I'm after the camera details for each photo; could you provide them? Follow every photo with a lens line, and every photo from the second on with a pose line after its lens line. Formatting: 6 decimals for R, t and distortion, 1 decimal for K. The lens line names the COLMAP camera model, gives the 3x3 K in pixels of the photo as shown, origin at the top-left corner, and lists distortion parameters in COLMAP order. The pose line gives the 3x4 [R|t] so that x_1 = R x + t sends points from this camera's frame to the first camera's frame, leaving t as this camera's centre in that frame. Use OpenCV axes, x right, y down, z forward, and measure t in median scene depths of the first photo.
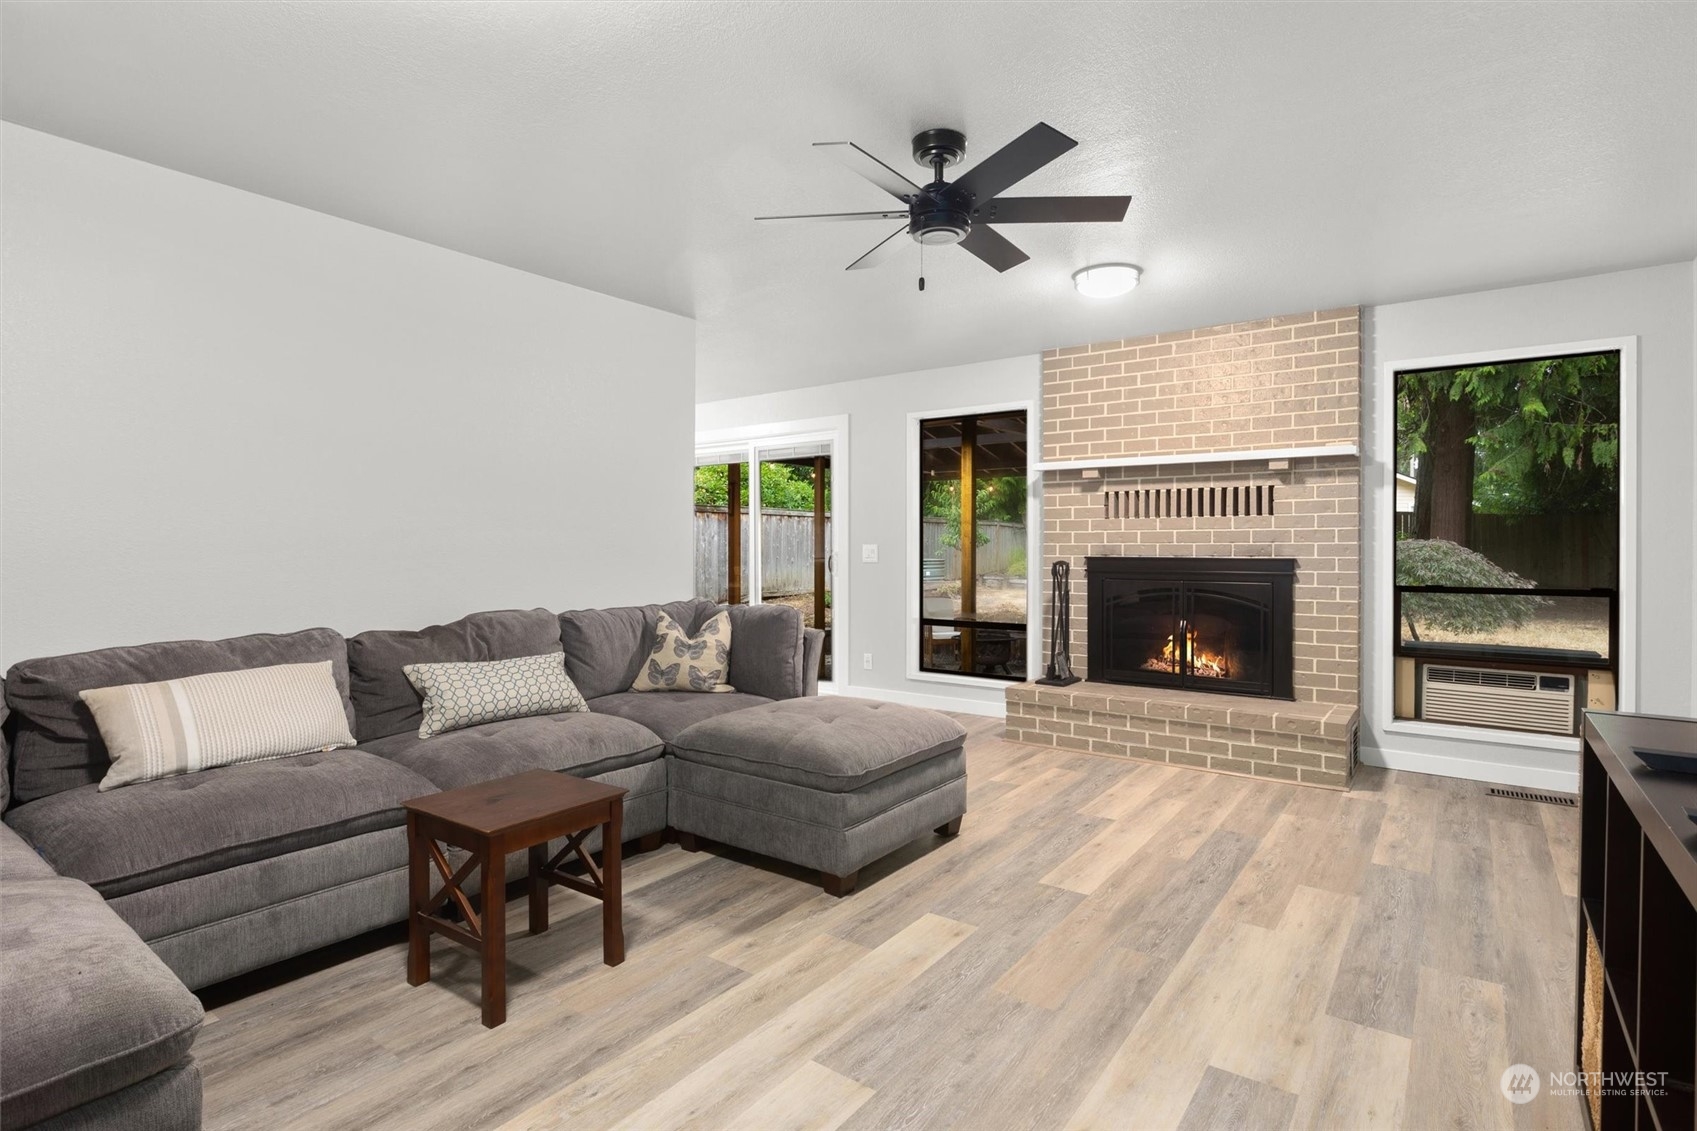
lens RADIAL K [[841.1, 0, 858.8], [0, 841.1, 550.3], [0, 0, 1]] dist [-0.003163, -0.000039]
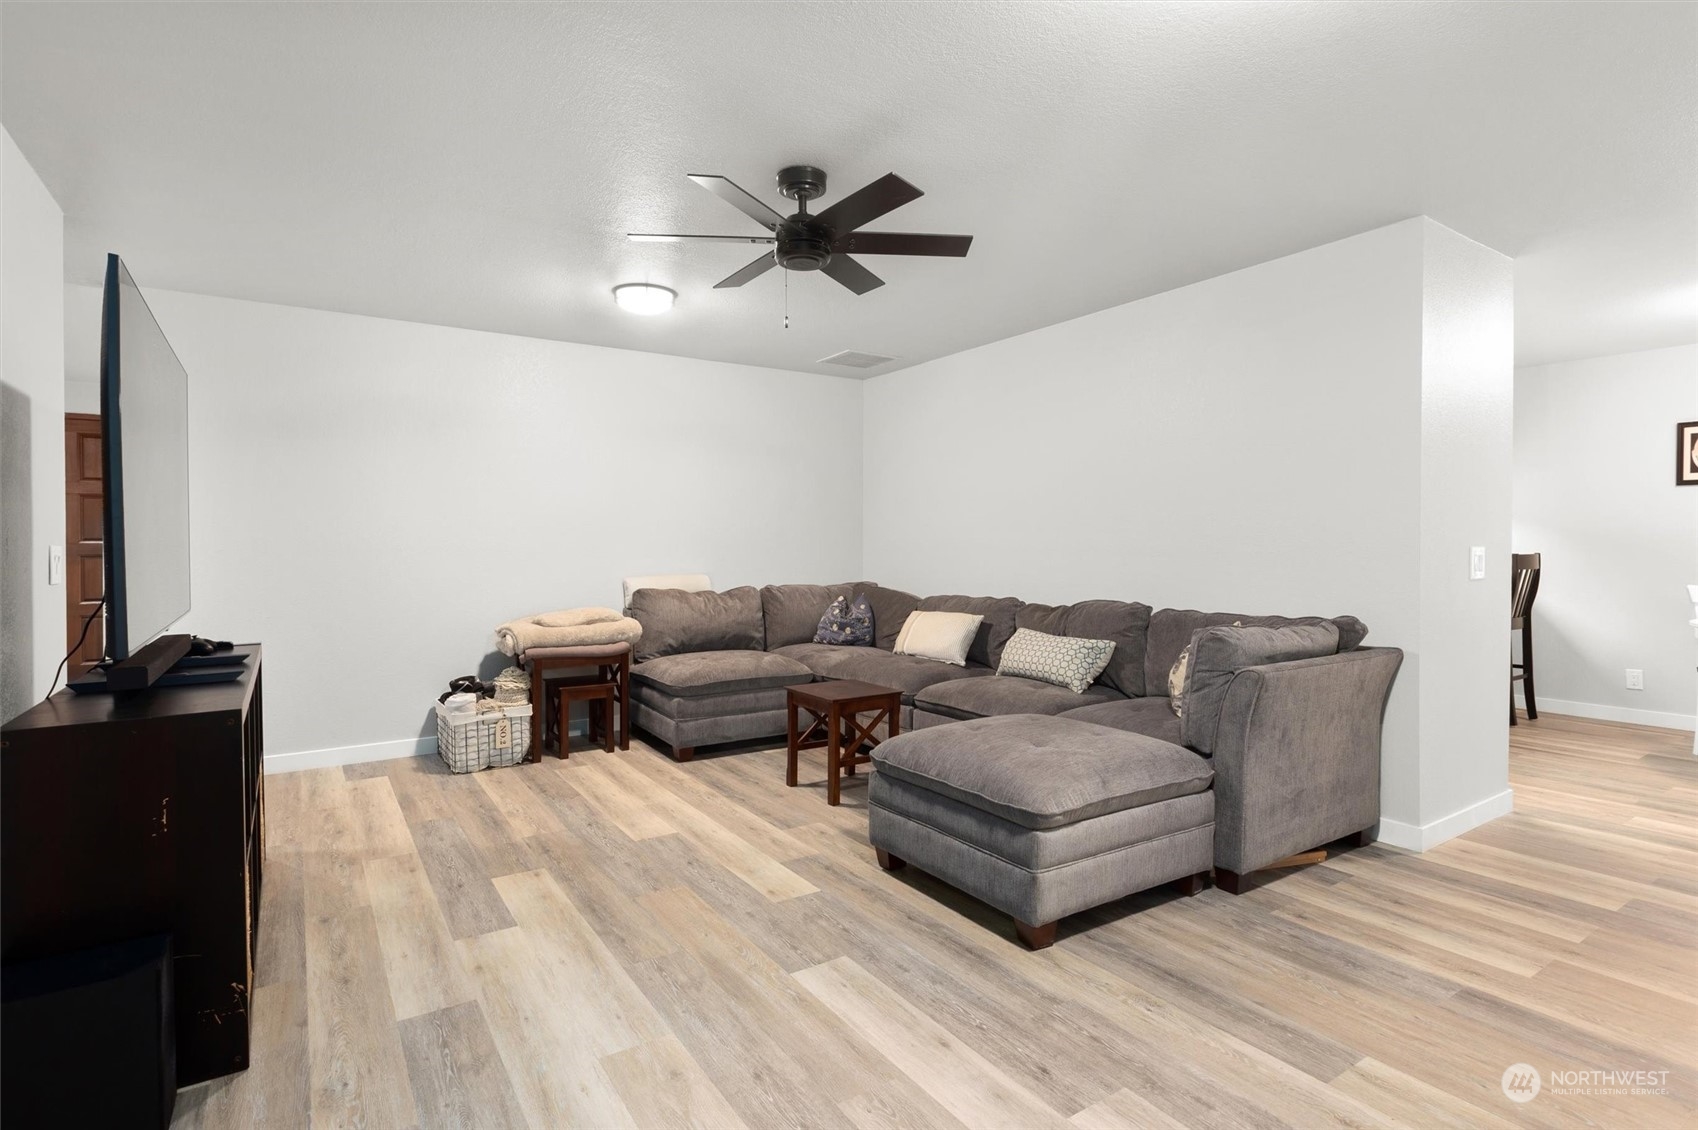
lens RADIAL K [[841.6, 0, 859.3], [0, 841.6, 549.7], [0, 0, 1]] dist [-0.003163, -0.000039]
pose [[-0.345667, 0.004699, -0.938346, 1.102011], [-0.001689, 0.999983, 0.005630, -0.010471], [0.938356, 0.003531, -0.345653, 1.454273]]
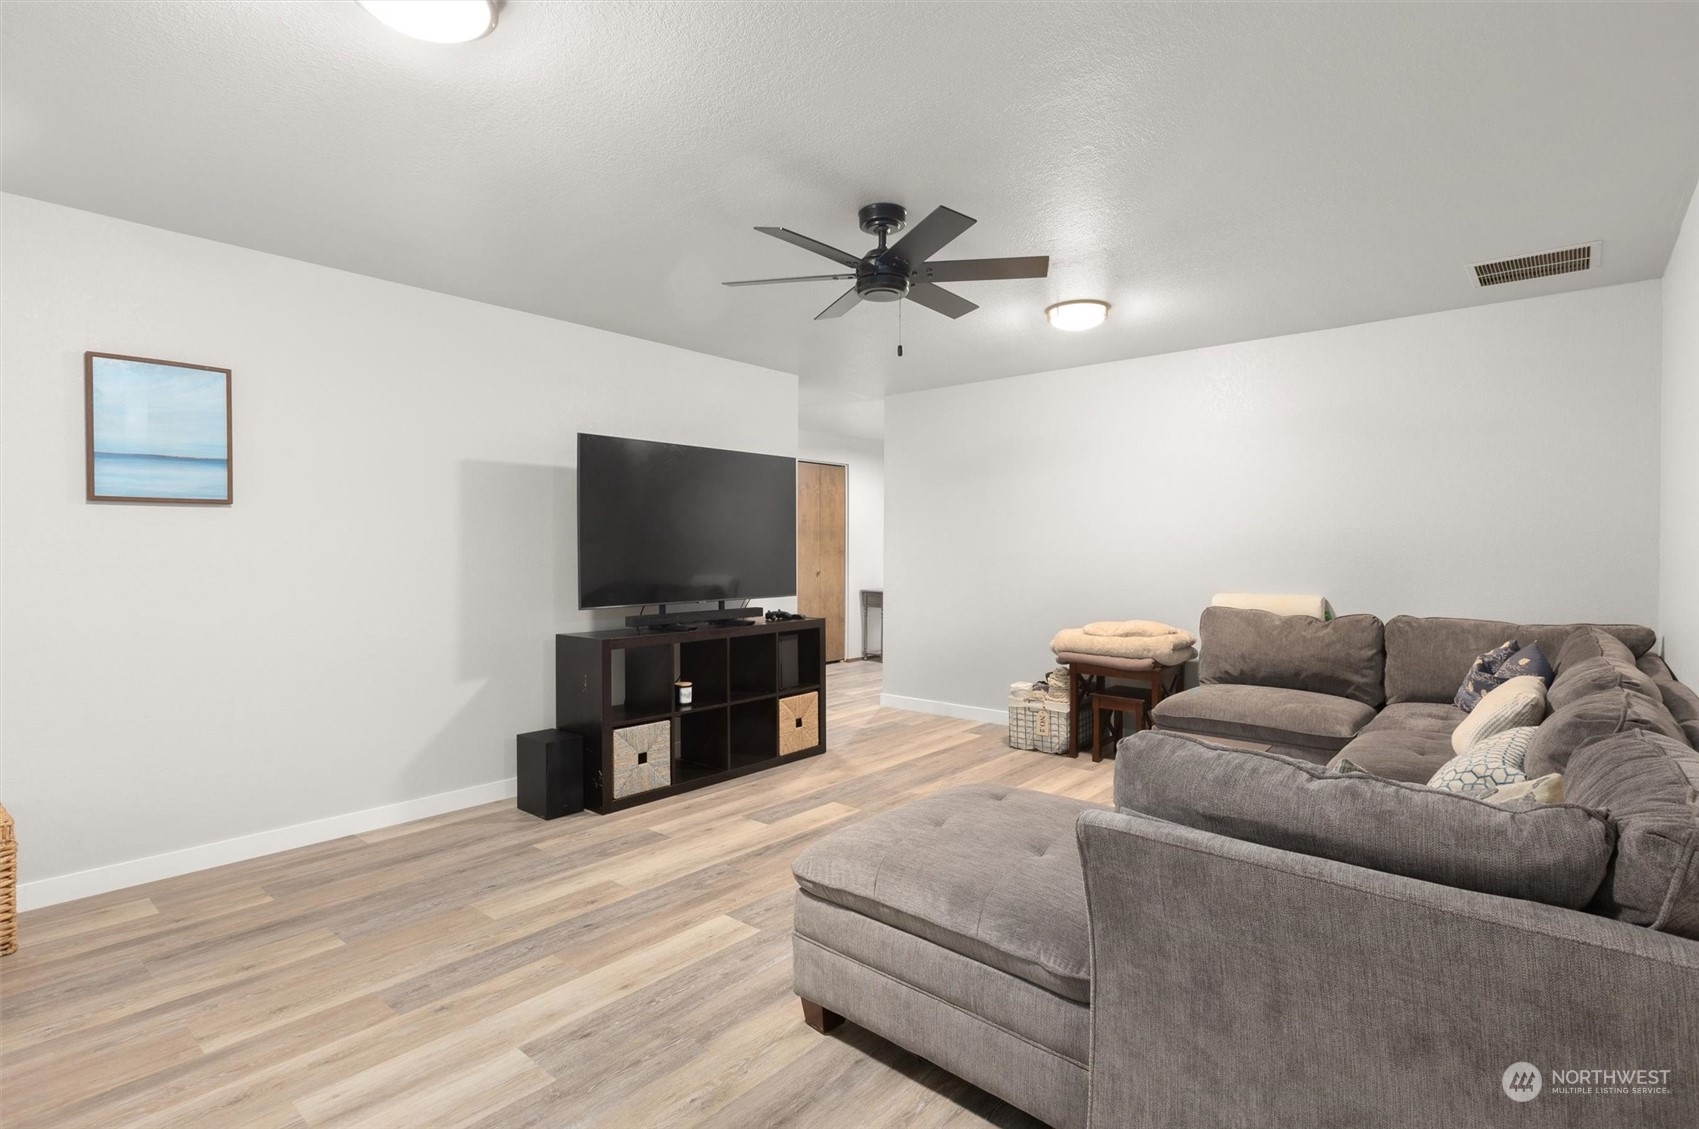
lens RADIAL K [[829.4, 0, 840.5], [0, 829.4, 558.8], [0, 0, 1]] dist [0.000478, 0.000093]
pose [[-0.995467, -0.002155, 0.095084, 0.044308], [-0.000762, 0.999892, 0.014690, -0.033440], [-0.095105, 0.014551, -0.995361, 2.128570]]
